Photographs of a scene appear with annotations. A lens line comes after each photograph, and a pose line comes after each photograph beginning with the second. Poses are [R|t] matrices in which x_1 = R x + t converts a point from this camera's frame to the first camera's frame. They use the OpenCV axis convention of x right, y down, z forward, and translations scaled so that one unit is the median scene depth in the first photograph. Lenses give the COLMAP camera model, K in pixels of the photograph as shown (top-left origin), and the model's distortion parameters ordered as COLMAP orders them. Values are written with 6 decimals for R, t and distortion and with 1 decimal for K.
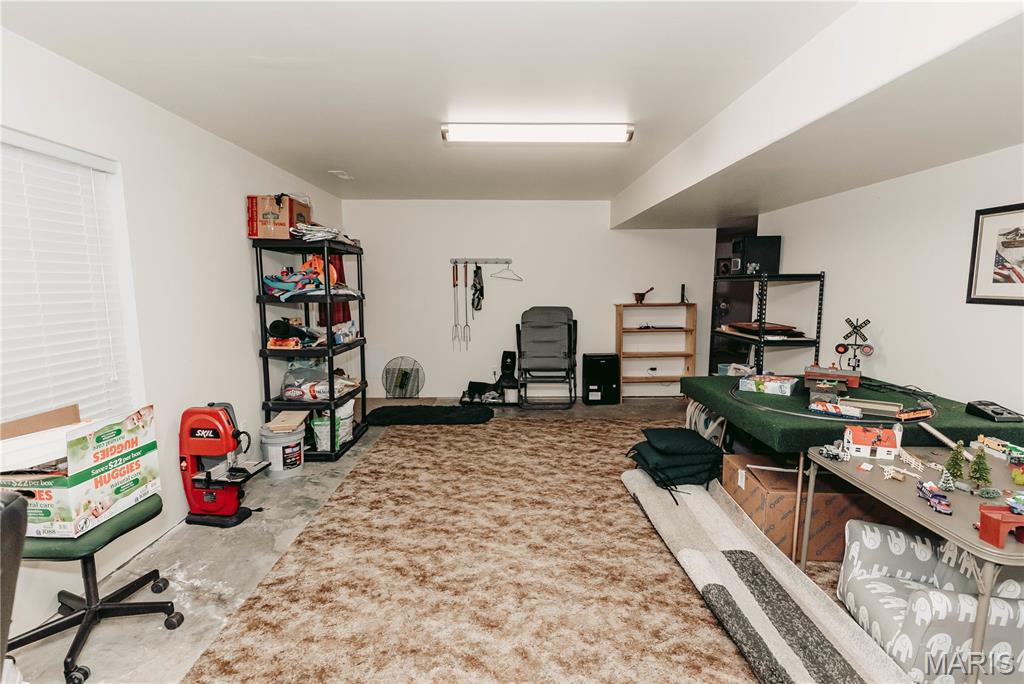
lens RADIAL K [[471.0, 0, 514.0], [0, 471.0, 341.4], [0, 0, 1]] dist [0.007748, -0.000993]
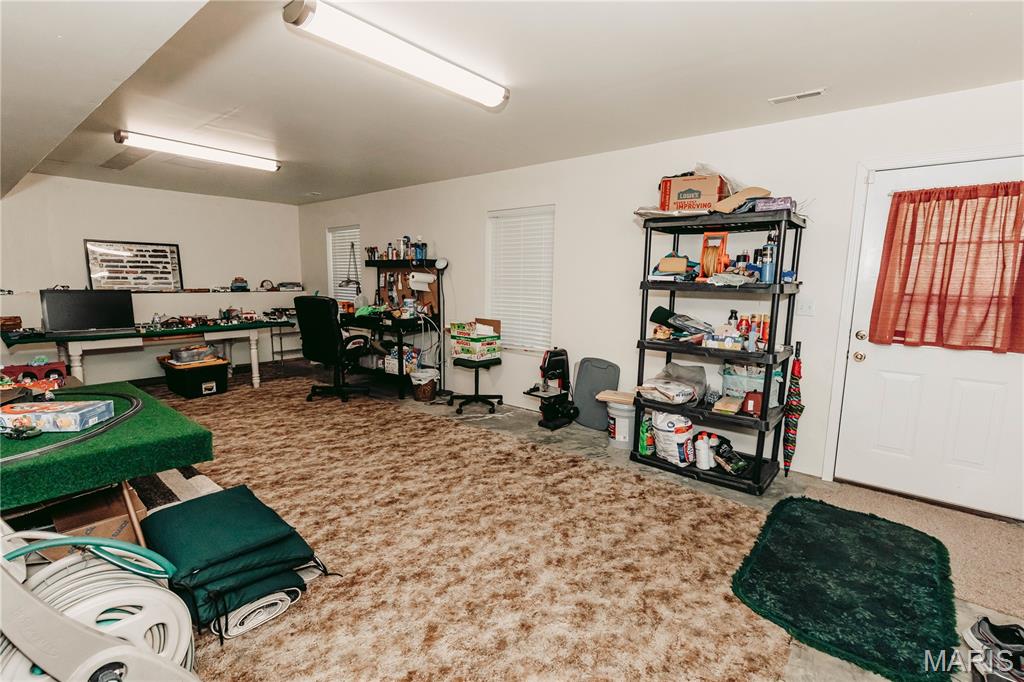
lens RADIAL K [[471.0, 0, 512.7], [0, 471.0, 343.6], [0, 0, 1]] dist [0.007748, -0.000993]
pose [[-0.643351, 0.097512, -0.759335, 0.665360], [-0.105517, 0.971095, 0.214105, -0.210300], [0.758265, 0.217868, -0.614466, 1.962453]]
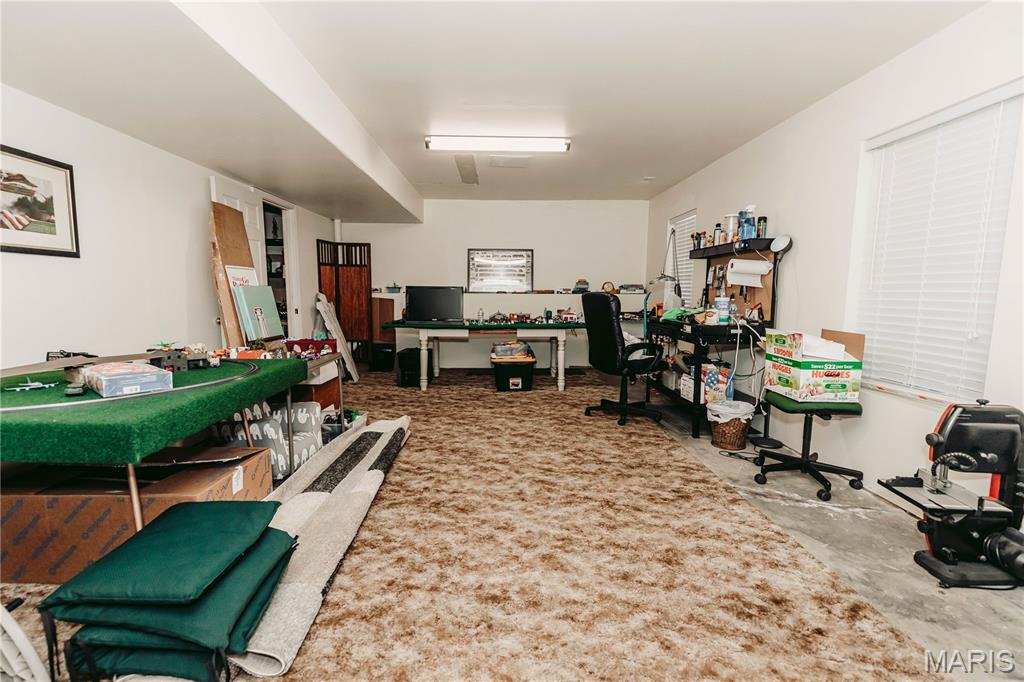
lens RADIAL K [[471.0, 0, 511.9], [0, 471.0, 345.0], [0, 0, 1]] dist [0.007748, -0.000993]
pose [[-0.999900, -0.001174, -0.014081, 0.046423], [-0.004486, 0.971368, 0.237539, -0.110873], [0.013399, 0.237579, -0.971276, 1.738800]]
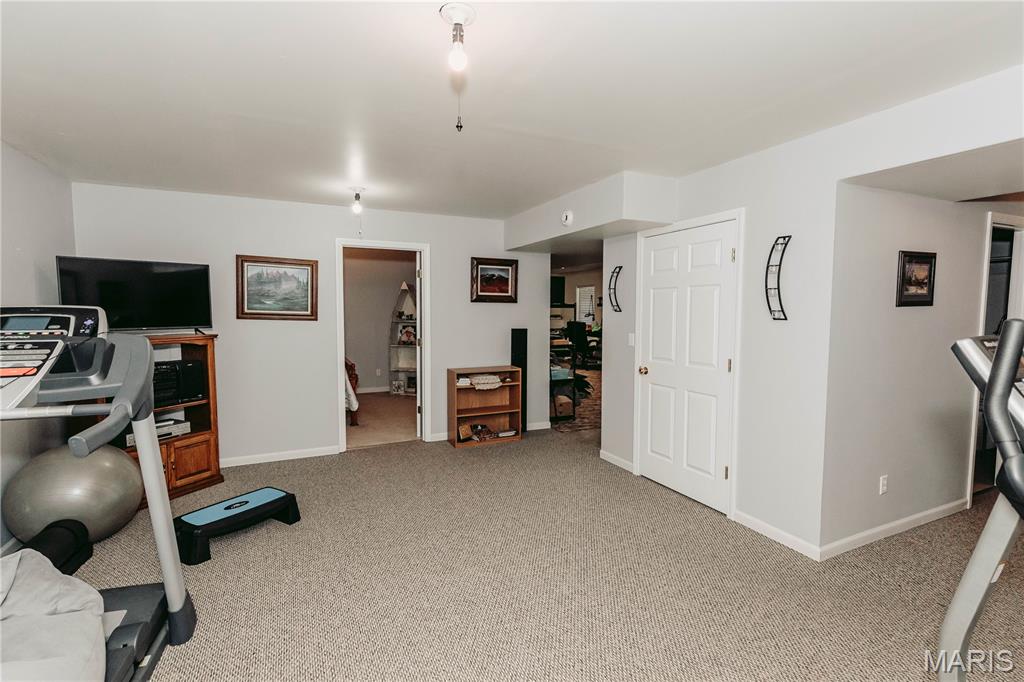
lens RADIAL K [[471.0, 0, 513.2], [0, 471.0, 338.8], [0, 0, 1]] dist [0.007748, -0.000993]
pose [[-0.908837, 0.028296, -0.416191, 1.960572], [-0.049524, 0.983322, 0.174999, -0.454540], [0.414201, 0.179657, -0.892278, 3.659537]]
